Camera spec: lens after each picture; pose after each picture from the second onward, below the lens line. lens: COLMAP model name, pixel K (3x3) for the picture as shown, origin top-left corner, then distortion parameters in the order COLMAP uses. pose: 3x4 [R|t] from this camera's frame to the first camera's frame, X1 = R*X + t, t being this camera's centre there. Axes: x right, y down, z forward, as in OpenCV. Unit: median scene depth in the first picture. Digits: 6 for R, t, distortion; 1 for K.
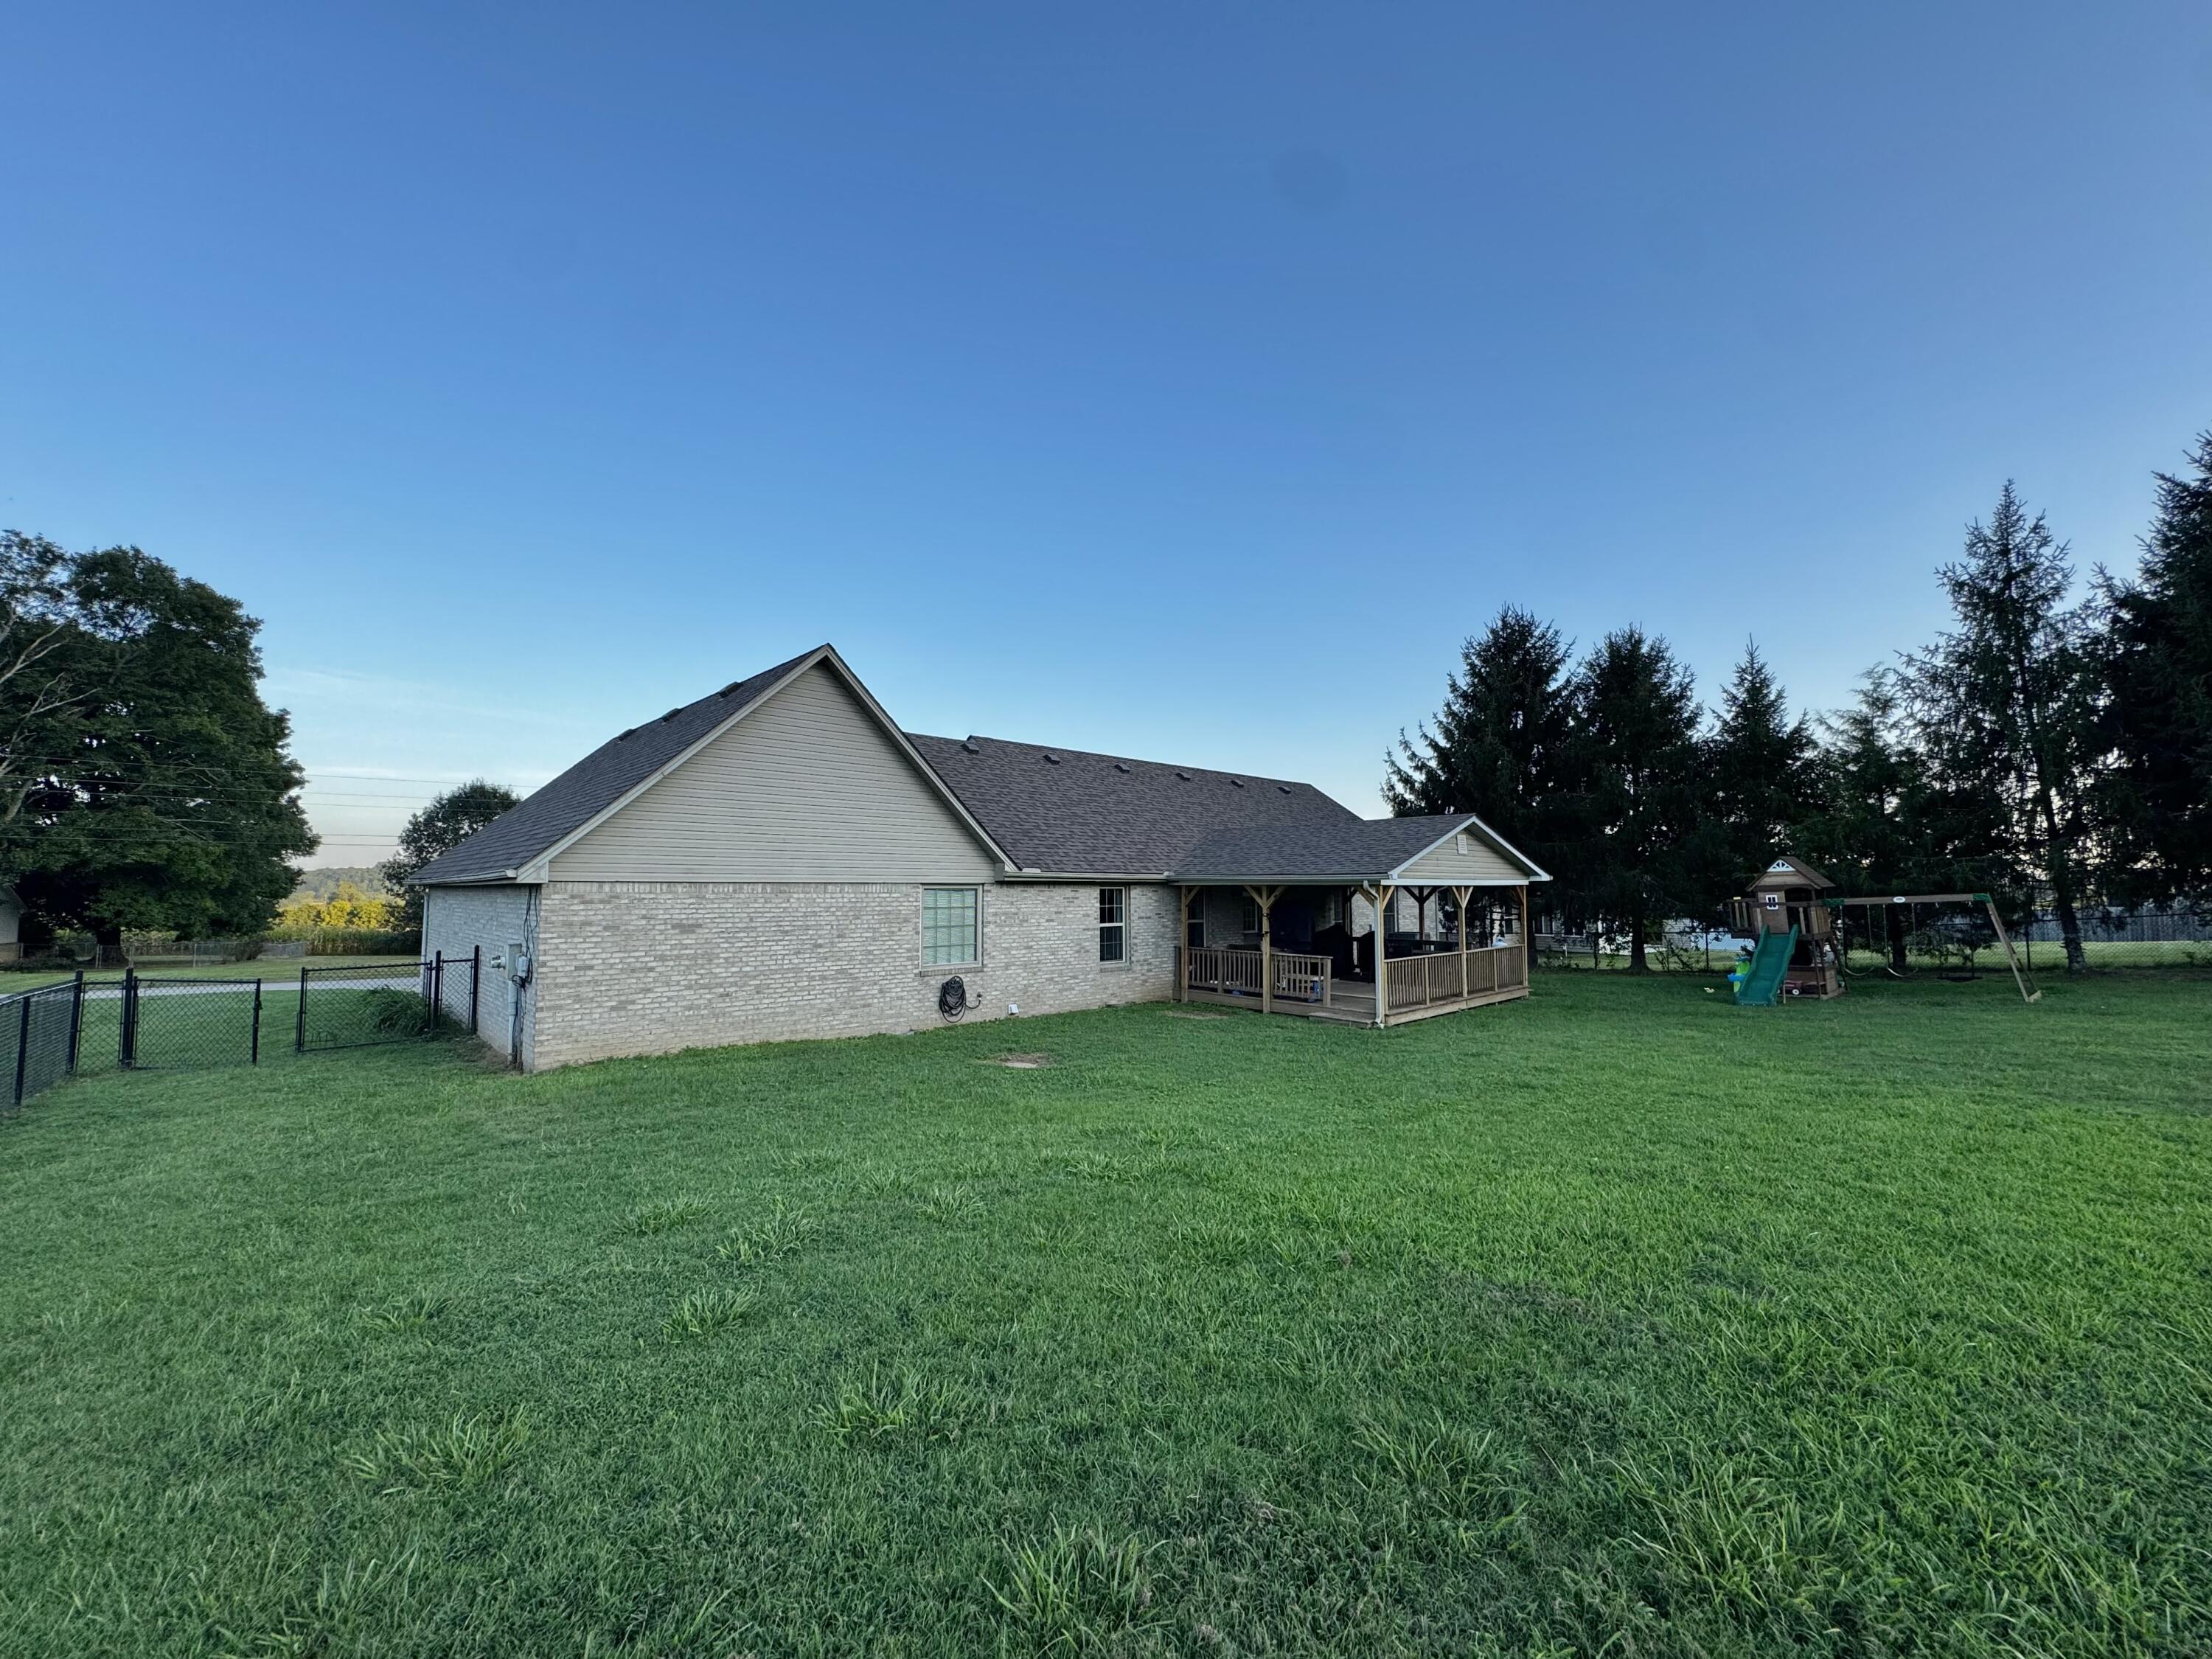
lens RADIAL K [[886.0, 0, 1100.5], [0, 886.0, 831.0], [0, 0, 1]] dist [-0.000727, 0.000162]
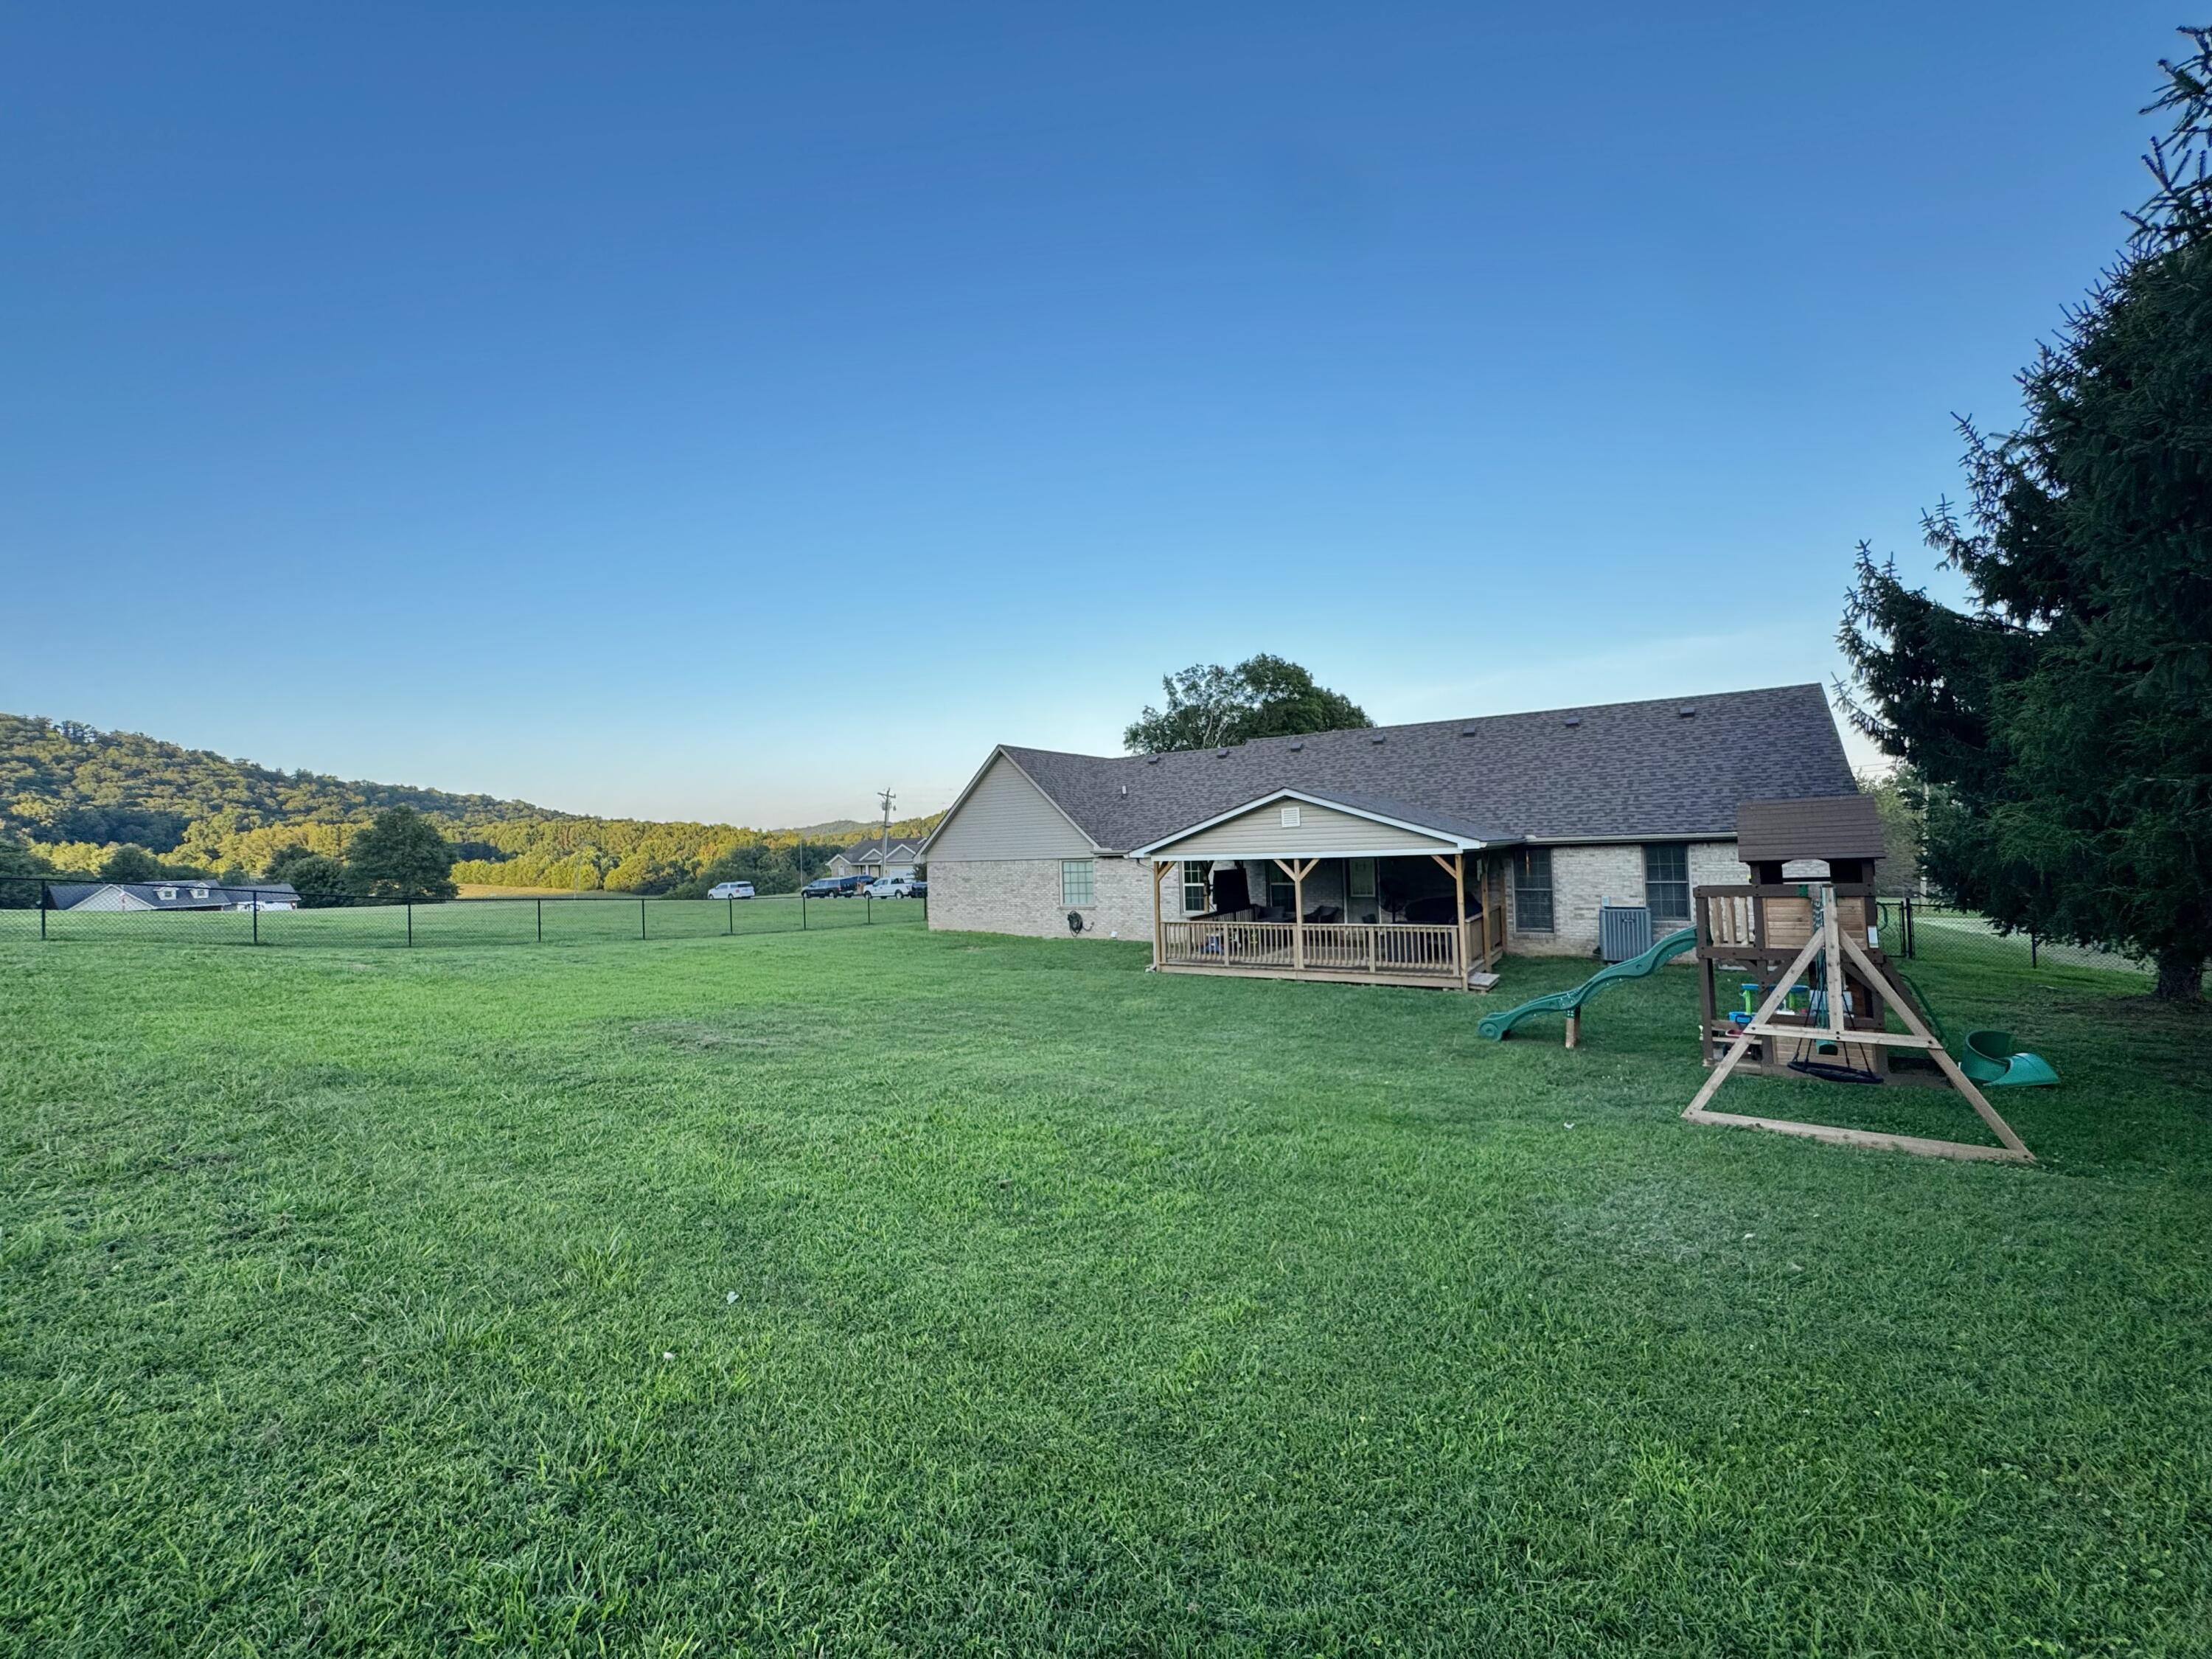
lens RADIAL K [[886.0, 0, 1114.0], [0, 886.0, 830.1], [0, 0, 1]] dist [-0.000727, 0.000162]
pose [[0.248187, -0.019771, -0.968510, 1.303980], [0.105405, 0.994407, 0.006711, 0.000178], [0.962961, -0.103752, 0.248883, 0.541729]]
